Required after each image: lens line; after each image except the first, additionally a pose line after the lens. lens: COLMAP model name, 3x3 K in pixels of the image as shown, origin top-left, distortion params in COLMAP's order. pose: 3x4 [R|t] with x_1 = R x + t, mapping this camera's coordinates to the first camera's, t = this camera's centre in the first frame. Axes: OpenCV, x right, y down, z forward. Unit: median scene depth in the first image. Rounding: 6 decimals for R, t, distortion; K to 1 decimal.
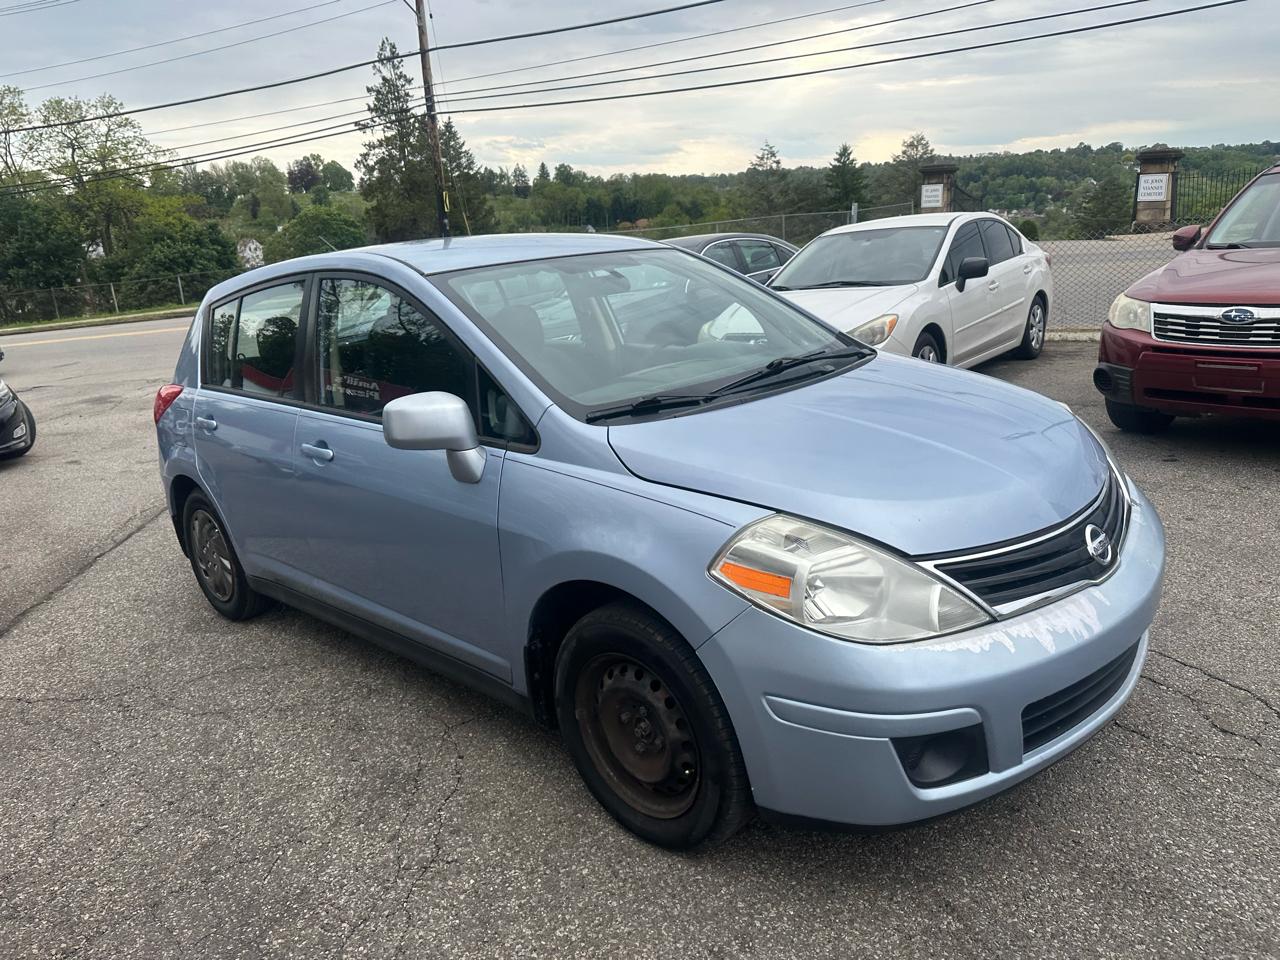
lens RADIAL K [[898.6, 0, 649.6], [0, 898.6, 476.6], [0, 0, 1]] dist [0.014379, -0.024589]
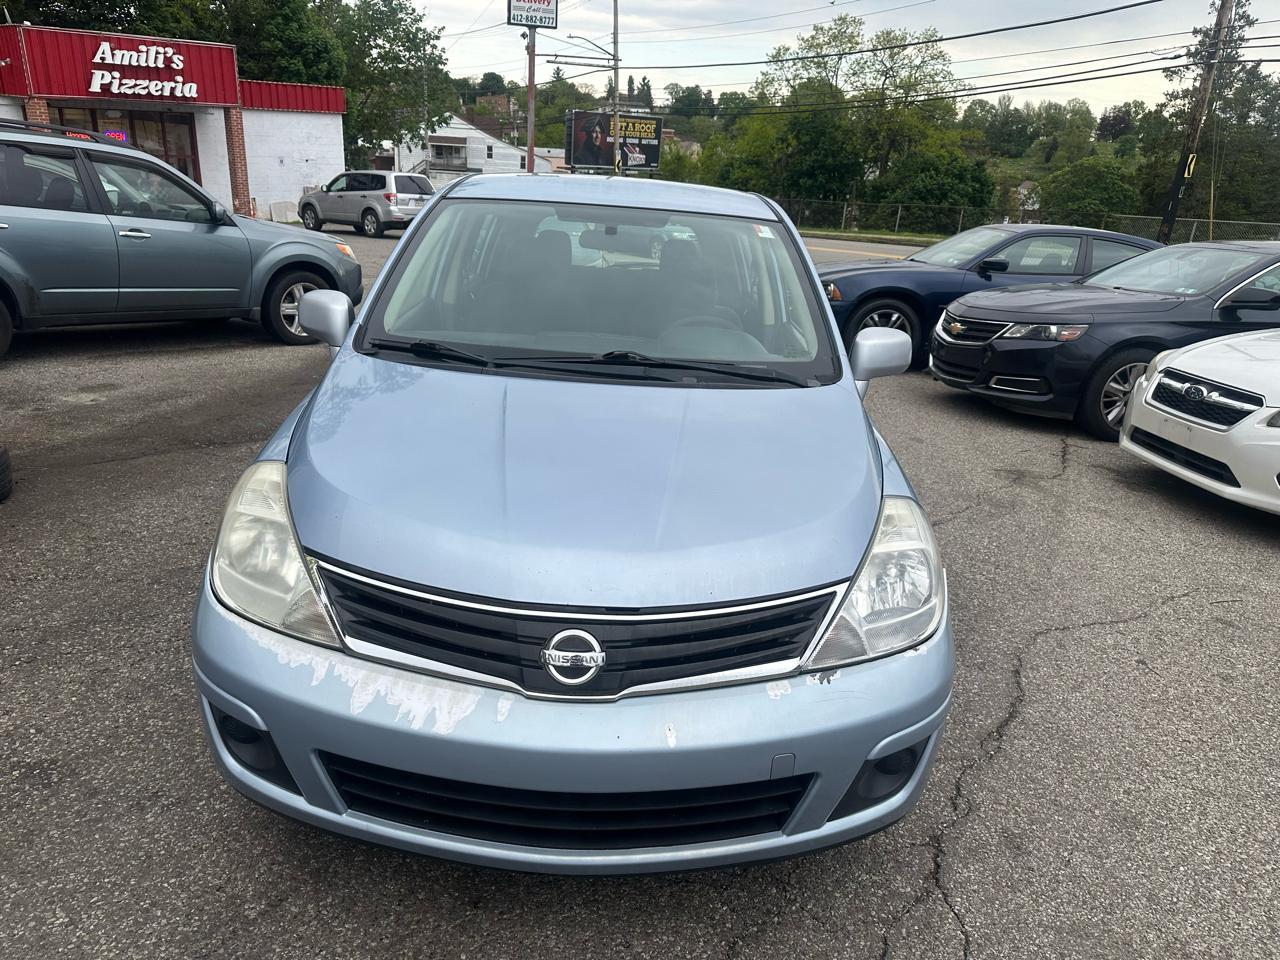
lens RADIAL K [[898.6, 0, 640.5], [0, 898.6, 483.5], [0, 0, 1]] dist [0.014379, -0.024589]
pose [[0.683539, 0.350517, -0.640244, 0.621657], [-0.308716, 0.933664, 0.181565, -0.140960], [0.661414, 0.073547, 0.746406, 0.292197]]
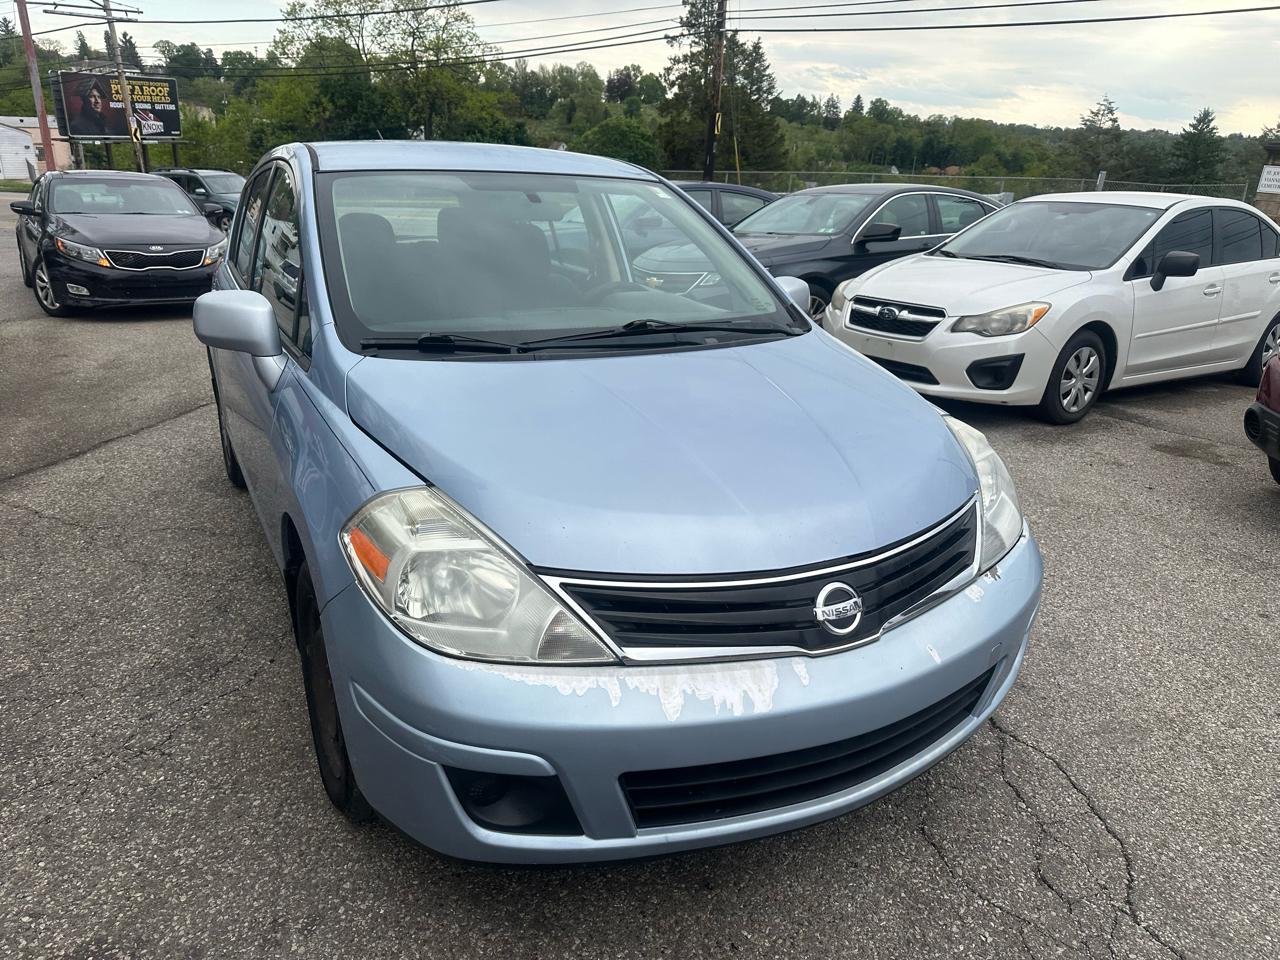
lens RADIAL K [[898.6, 0, 649.7], [0, 898.6, 490.9], [0, 0, 1]] dist [0.014379, -0.024589]
pose [[0.943238, 0.211954, -0.255689, 0.331405], [-0.190102, 0.975845, 0.107644, -0.051355], [0.272329, -0.052927, 0.960747, 0.125608]]
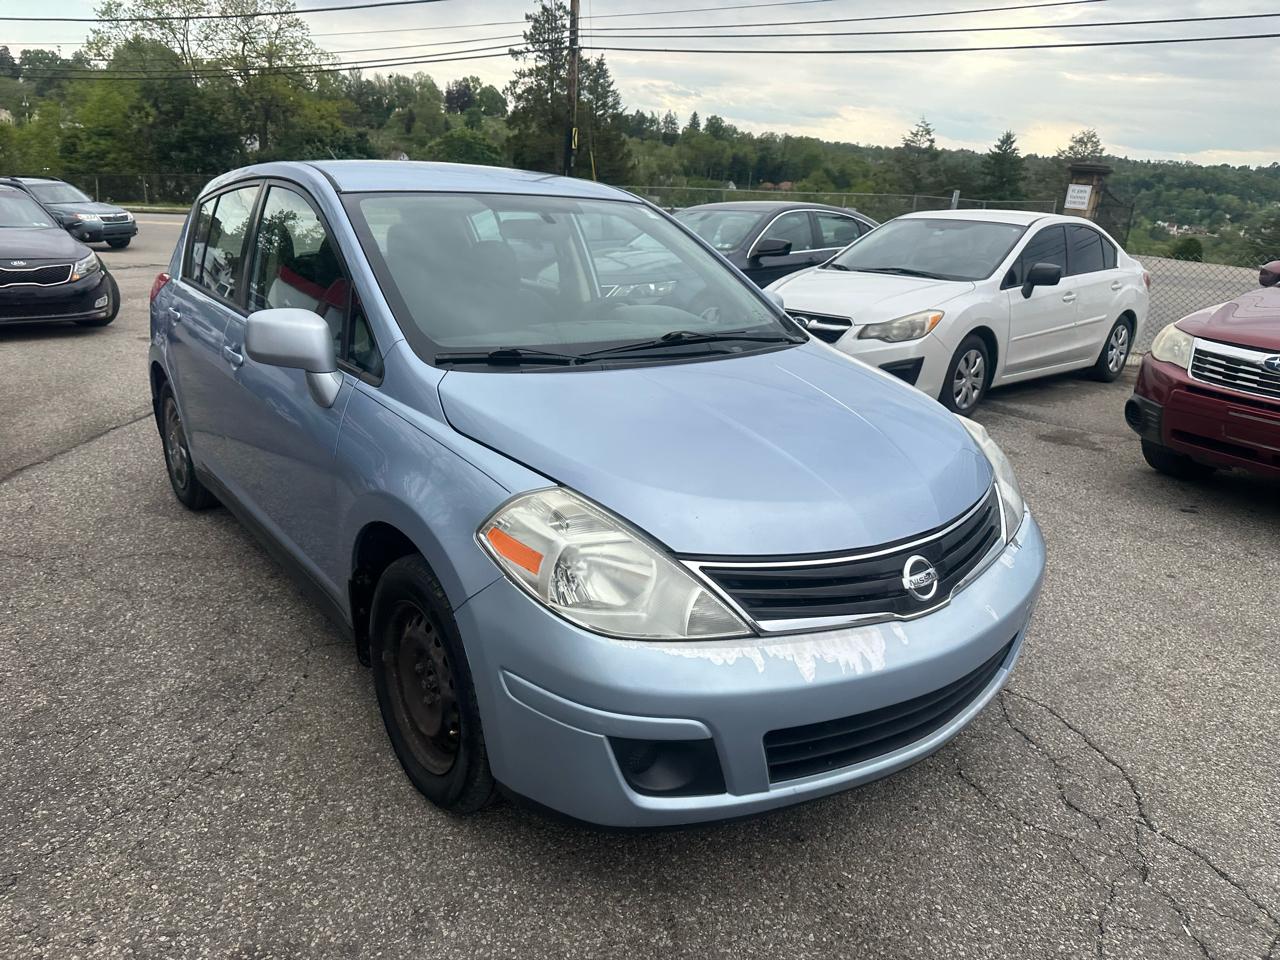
lens RADIAL K [[898.6, 0, 649.5], [0, 898.6, 477.3], [0, 0, 1]] dist [0.014379, -0.024589]
pose [[0.980351, 0.165537, -0.107285, 0.195452], [-0.160441, 0.985536, 0.054561, -0.020570], [0.114766, -0.036276, 0.992730, 0.038638]]
